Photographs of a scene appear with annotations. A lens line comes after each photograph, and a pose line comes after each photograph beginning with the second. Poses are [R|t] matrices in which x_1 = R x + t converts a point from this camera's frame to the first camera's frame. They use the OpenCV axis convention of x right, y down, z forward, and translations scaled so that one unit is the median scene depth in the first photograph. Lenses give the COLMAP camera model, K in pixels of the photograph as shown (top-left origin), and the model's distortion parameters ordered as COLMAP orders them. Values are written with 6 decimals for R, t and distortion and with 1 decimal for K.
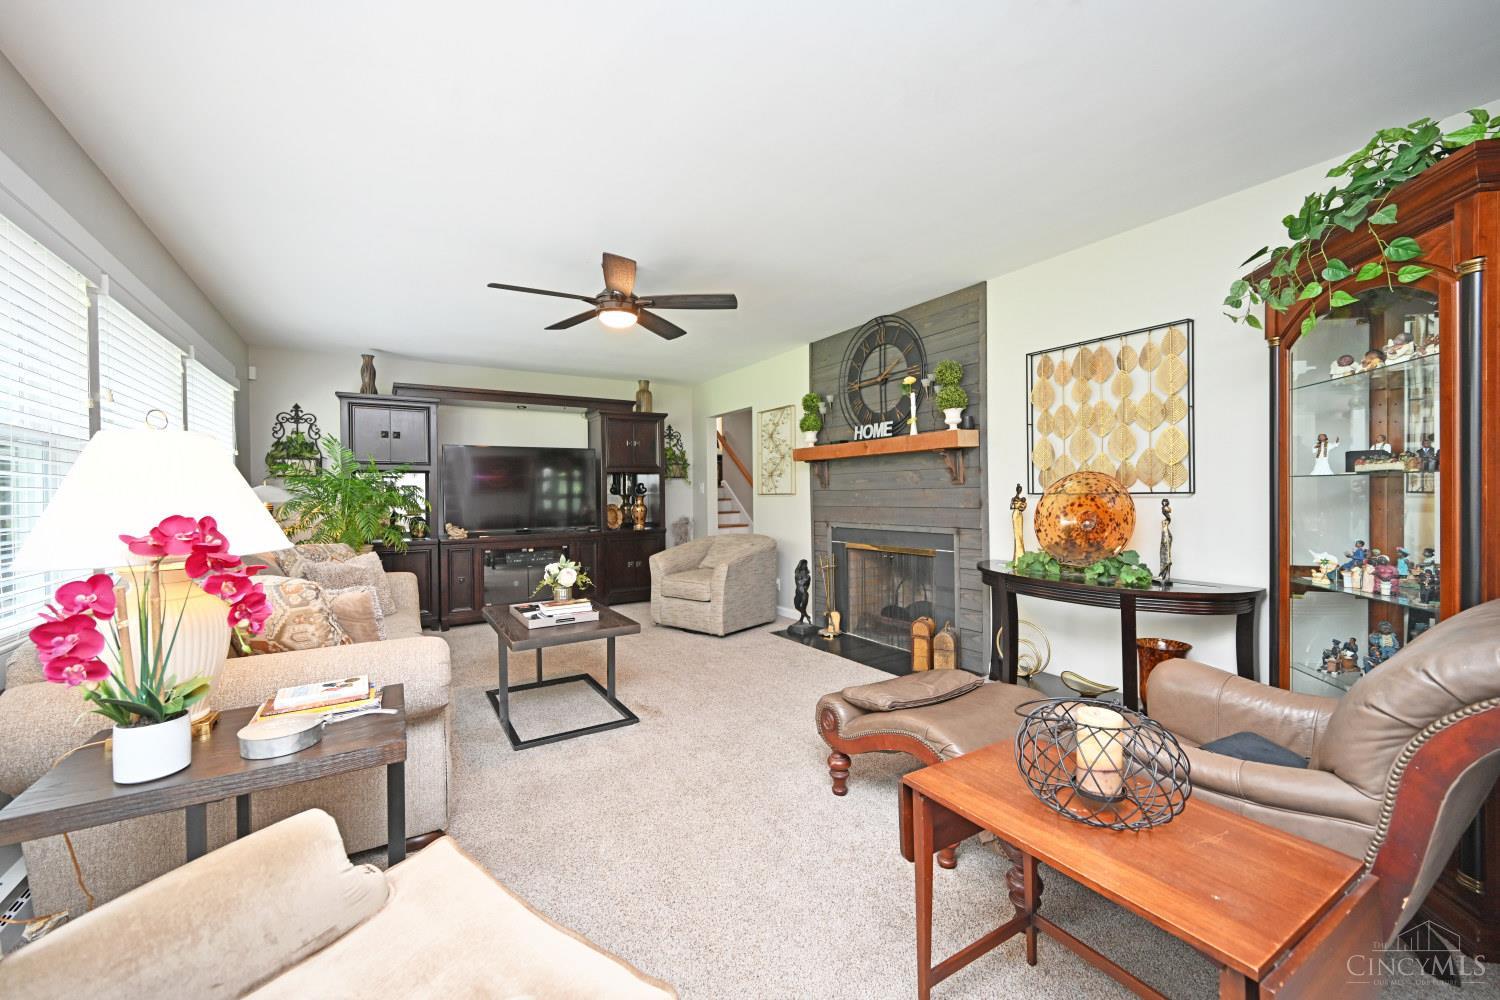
lens RADIAL K [[596.4, 0, 754.3], [0, 596.4, 497.7], [0, 0, 1]] dist [0.004956, 0.000035]
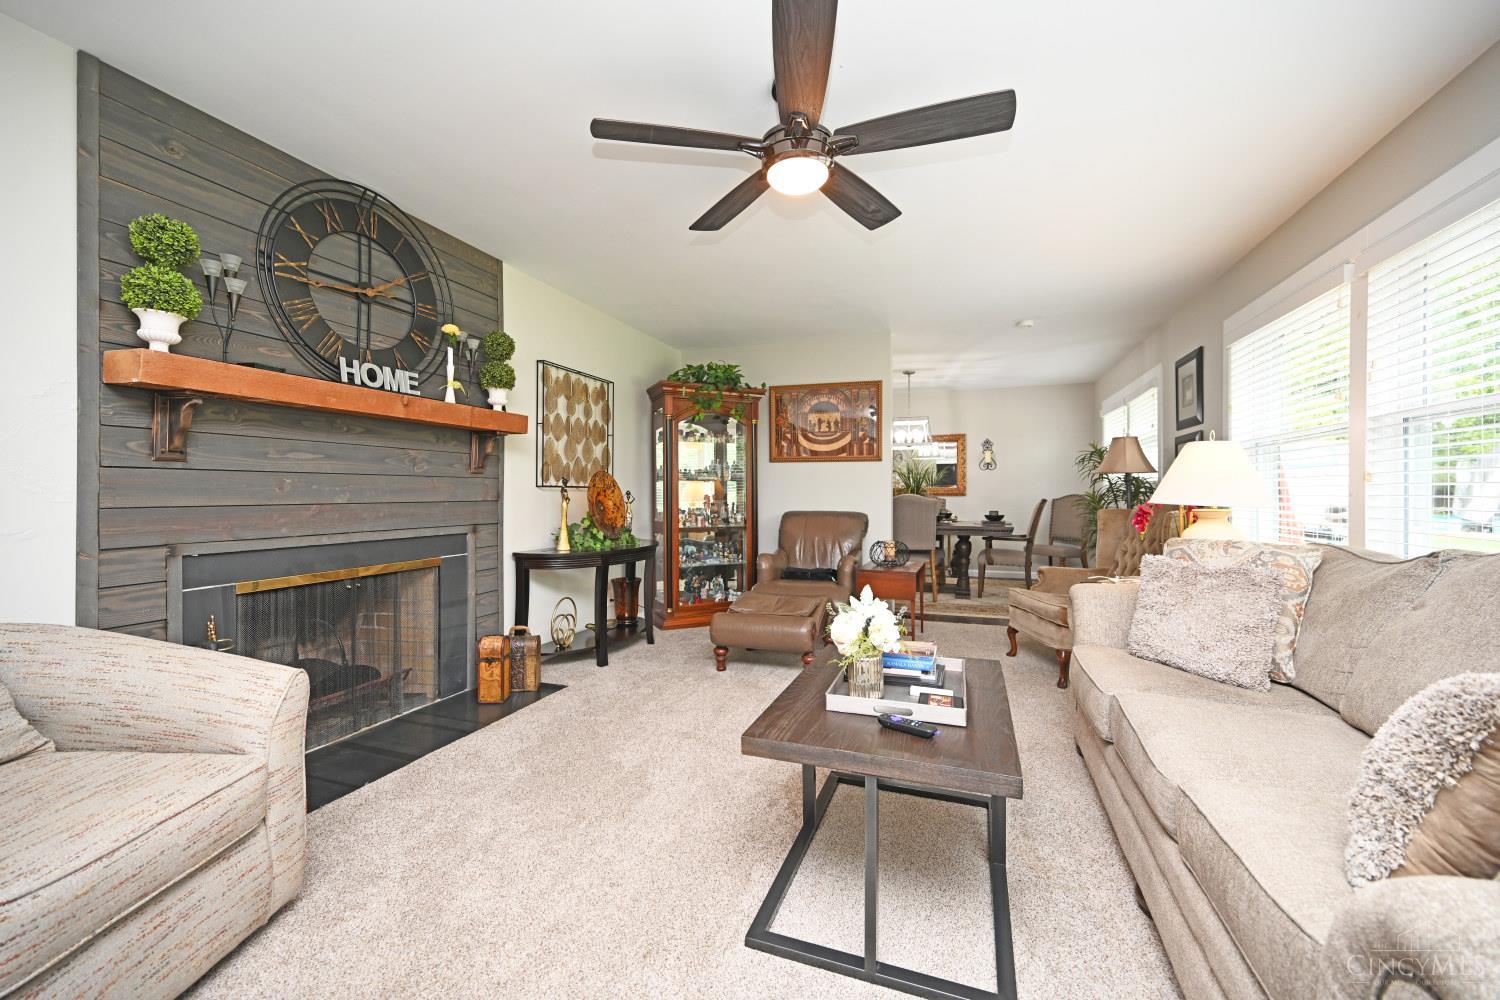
lens RADIAL K [[596.4, 0, 754.3], [0, 596.4, 497.7], [0, 0, 1]] dist [0.004956, 0.000035]
pose [[-0.610264, 0.006258, 0.792173, -0.494386], [0.013884, 0.999900, 0.002797, 0.013459], [-0.792076, 0.012706, -0.610290, 1.034321]]
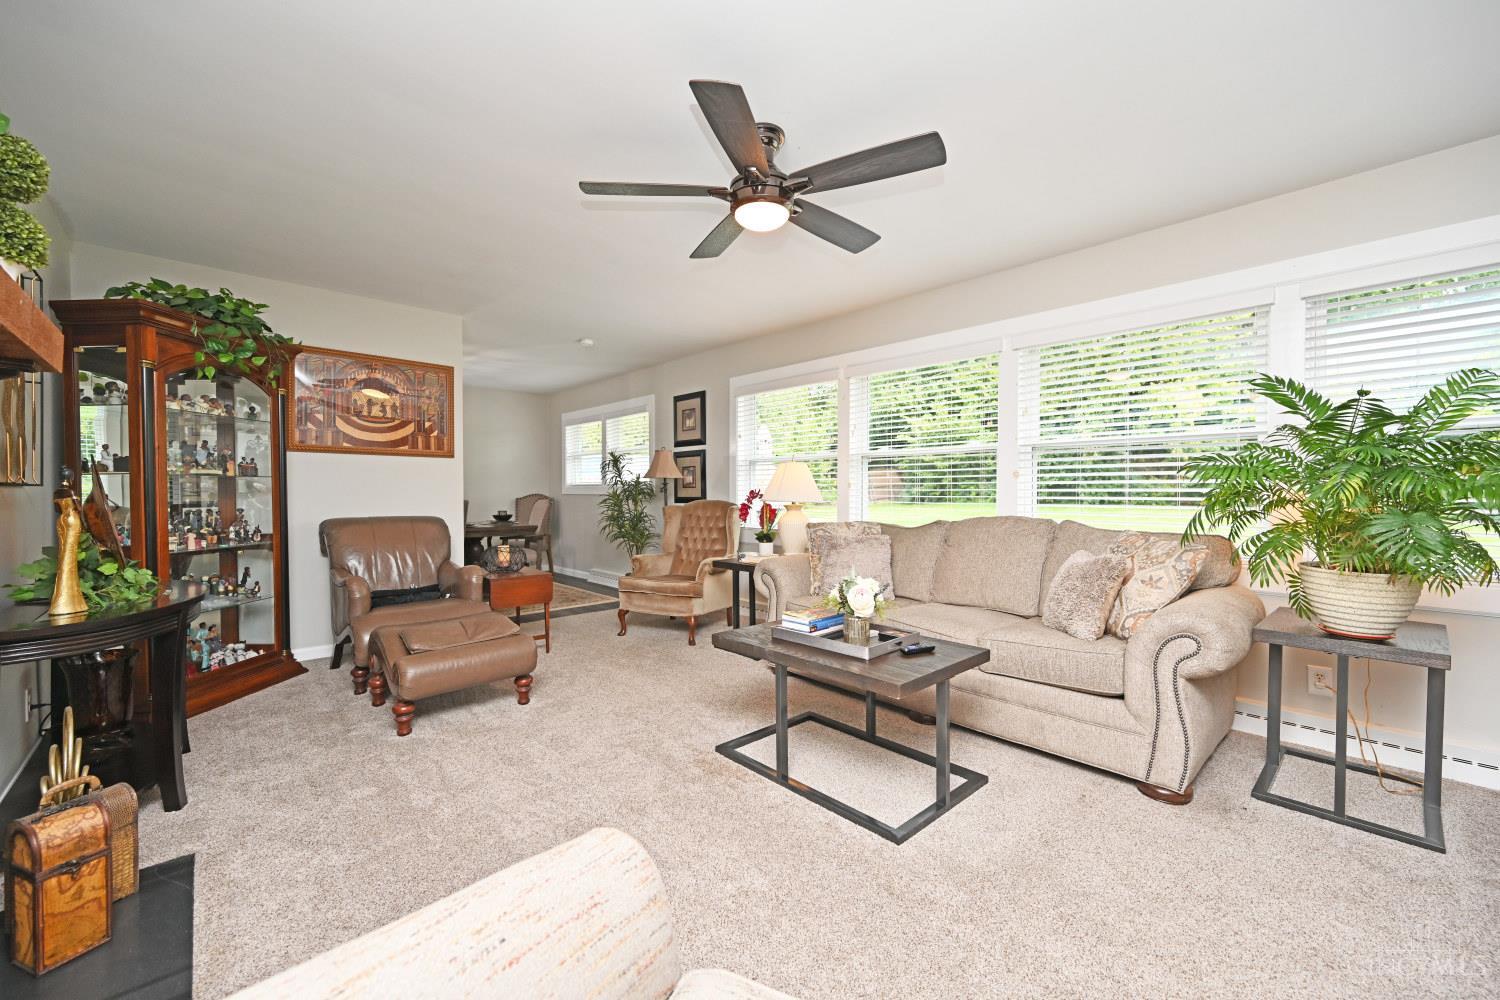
lens RADIAL K [[592.0, 0, 750.0], [0, 592.0, 500.0], [0, 0, 1]] dist [0.003011, 0.000513]
pose [[-0.983985, 0.013706, -0.177723, -0.050841], [0.009294, 0.999628, 0.025633, 0.000695], [0.178008, 0.023571, -0.983747, 1.230627]]
